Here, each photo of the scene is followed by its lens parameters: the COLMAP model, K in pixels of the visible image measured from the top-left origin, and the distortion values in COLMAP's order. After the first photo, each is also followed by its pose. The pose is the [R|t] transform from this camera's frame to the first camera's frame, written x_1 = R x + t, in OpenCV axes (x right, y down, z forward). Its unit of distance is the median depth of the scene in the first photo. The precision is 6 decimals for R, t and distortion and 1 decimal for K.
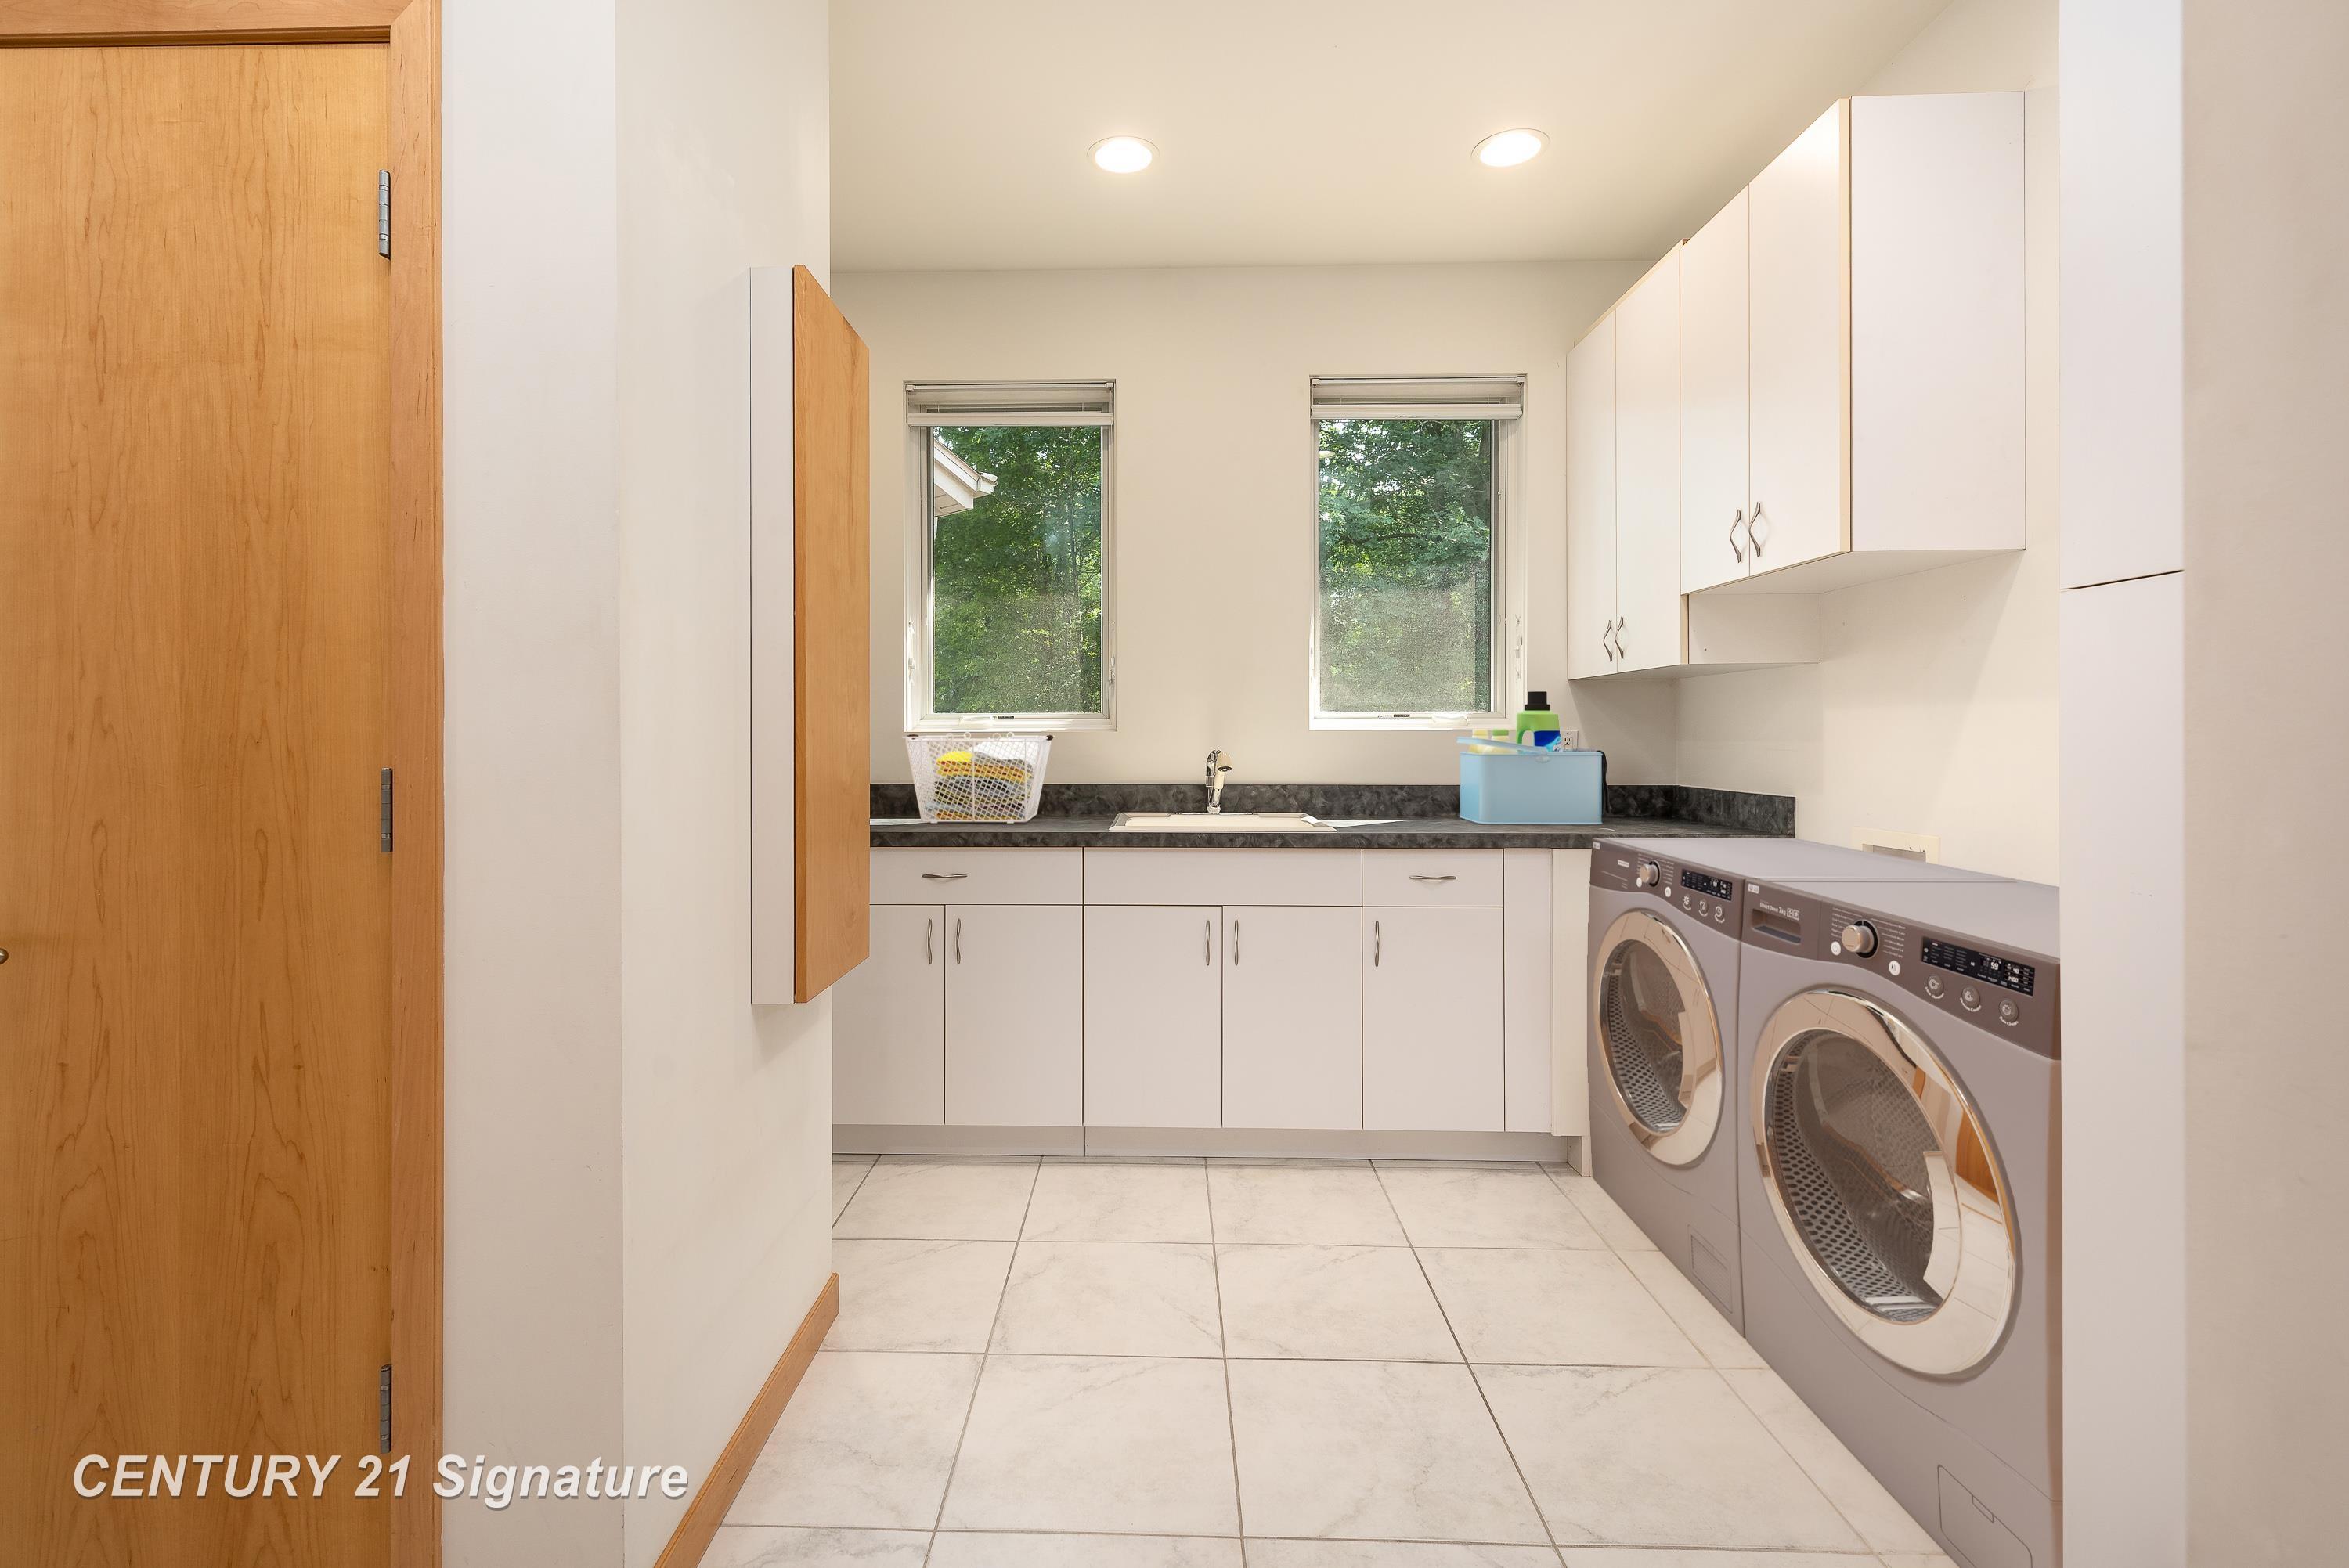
lens RADIAL K [[1067.8, 0, 1131.1], [0, 1067.8, 737.7], [0, 0, 1]] dist [-0.000852, -0.000013]
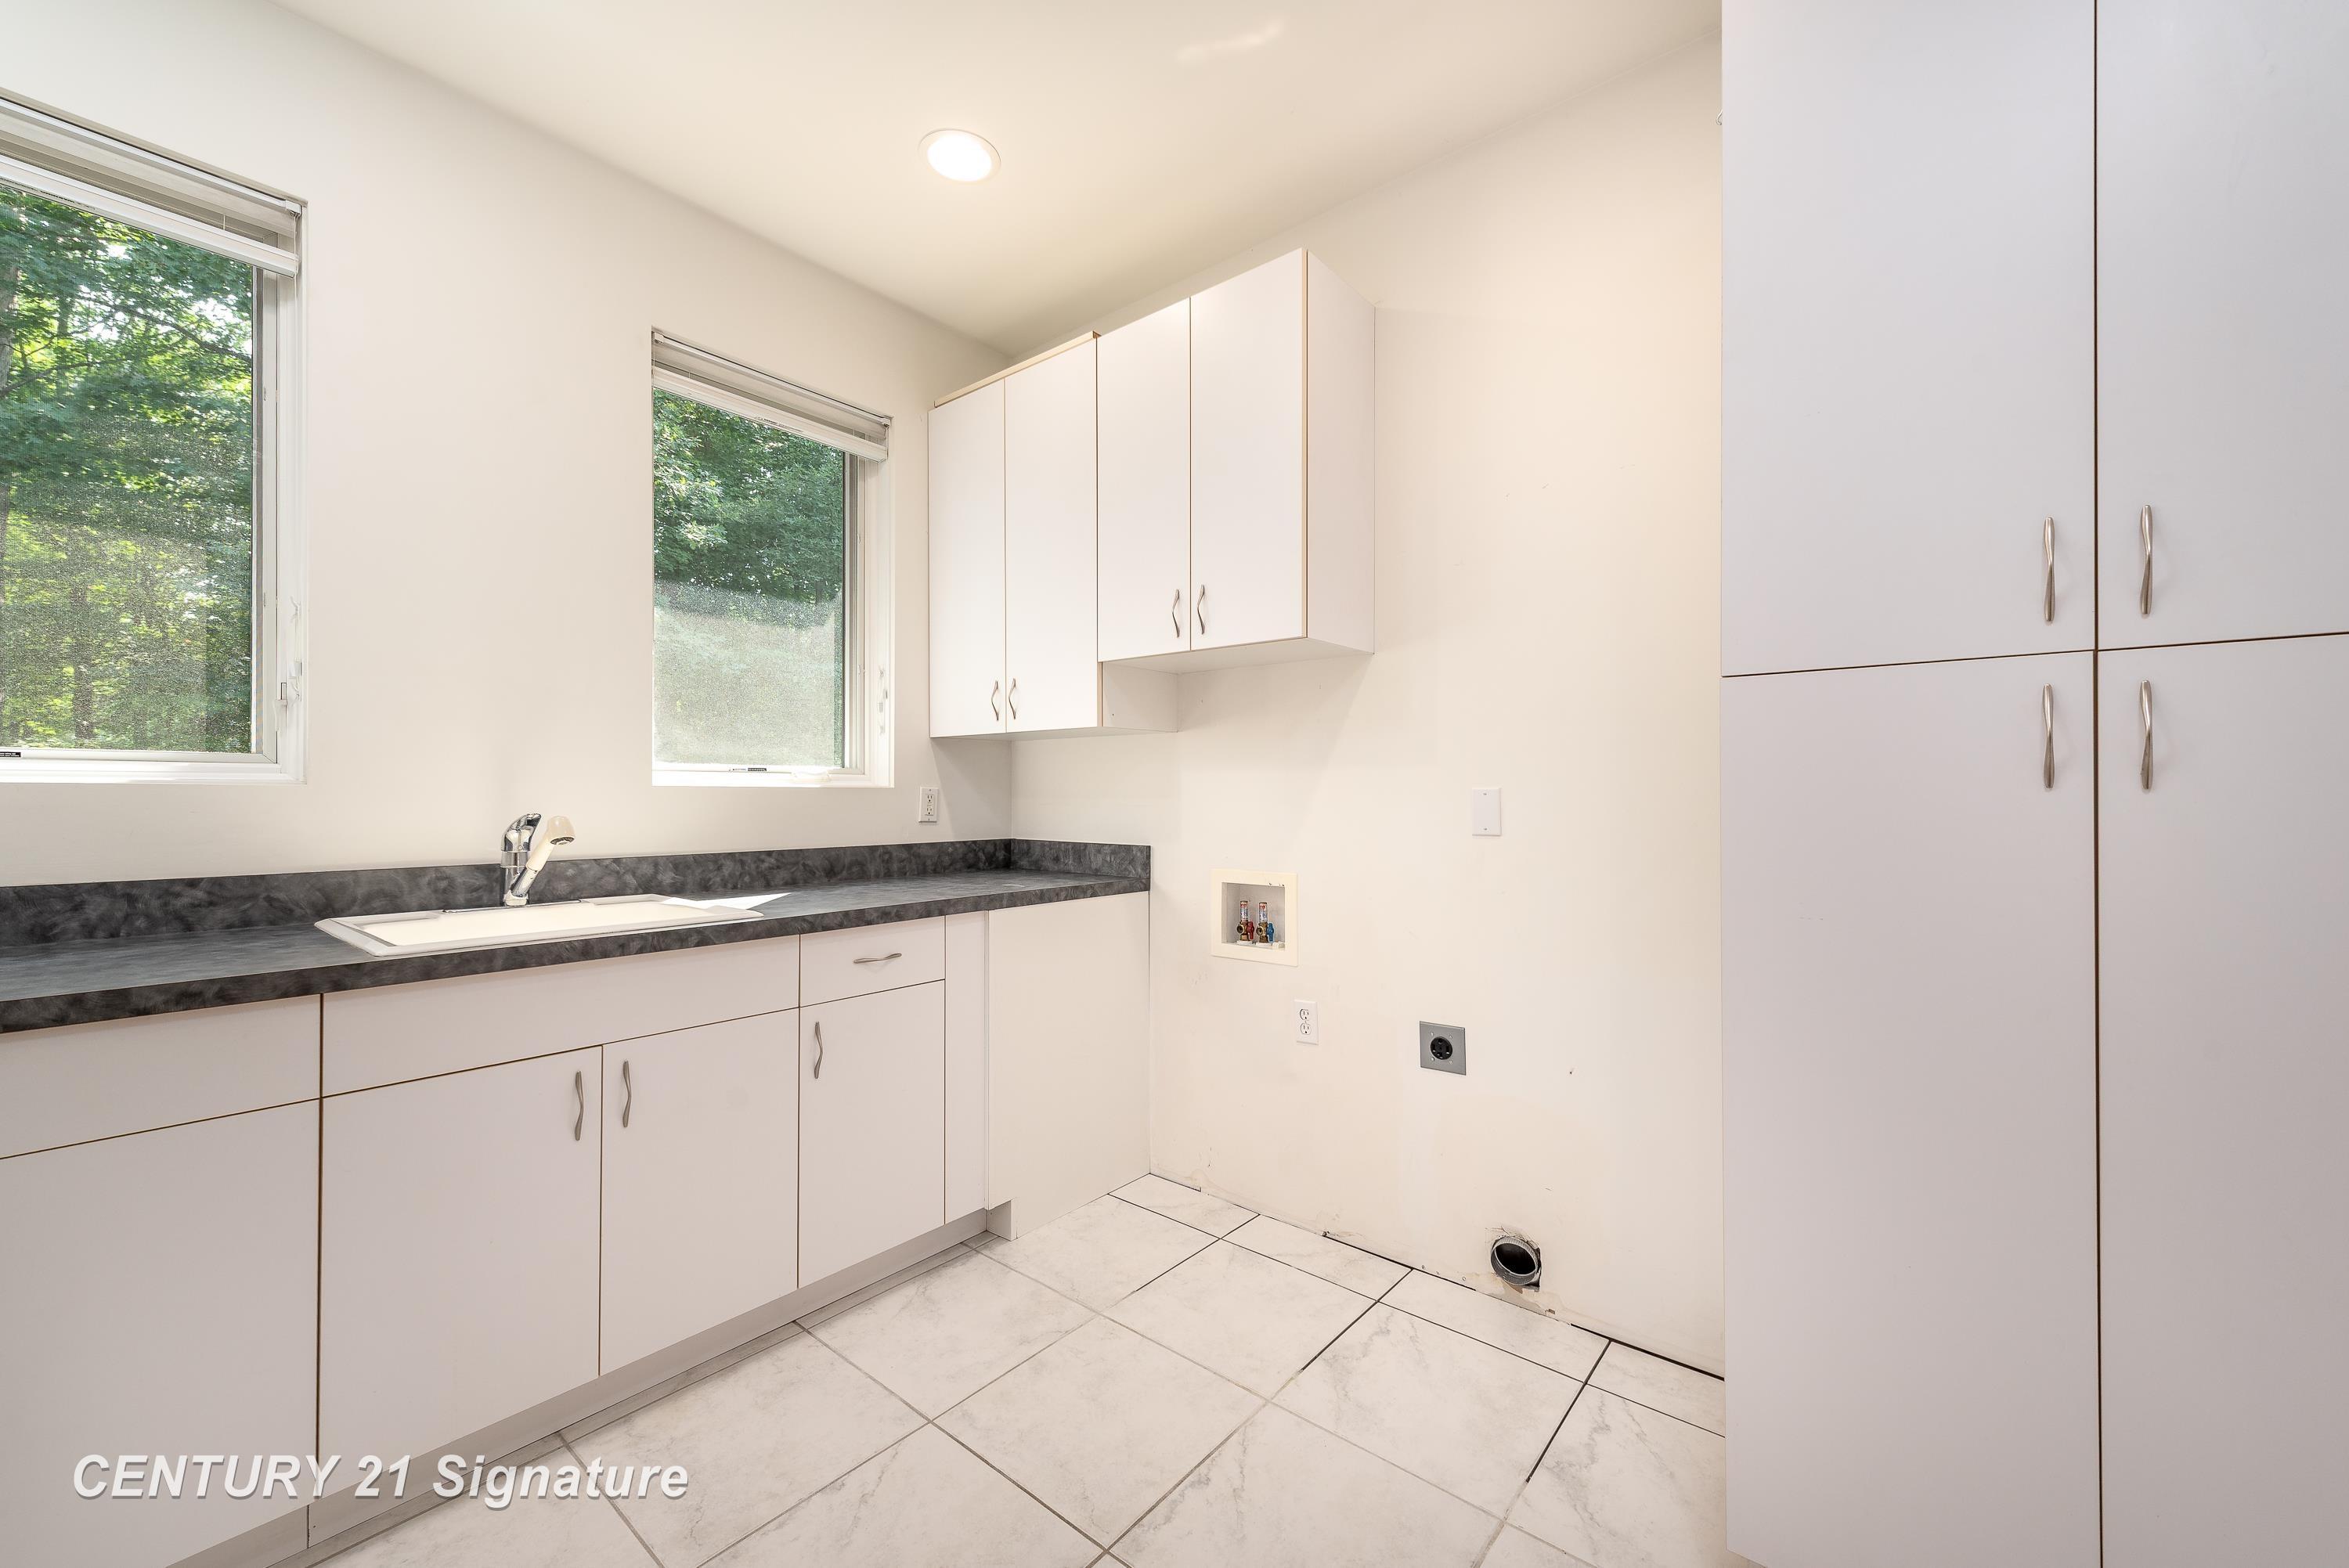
lens RADIAL K [[913.7, 0, 1175.0], [0, 913.7, 789.2], [0, 0, 1]] dist [0.009531, -0.000226]
pose [[0.614579, 0.004346, 0.788844, -0.125244], [-0.000354, 0.999986, -0.005233, -0.000992], [-0.788855, 0.002937, 0.614572, 0.296933]]
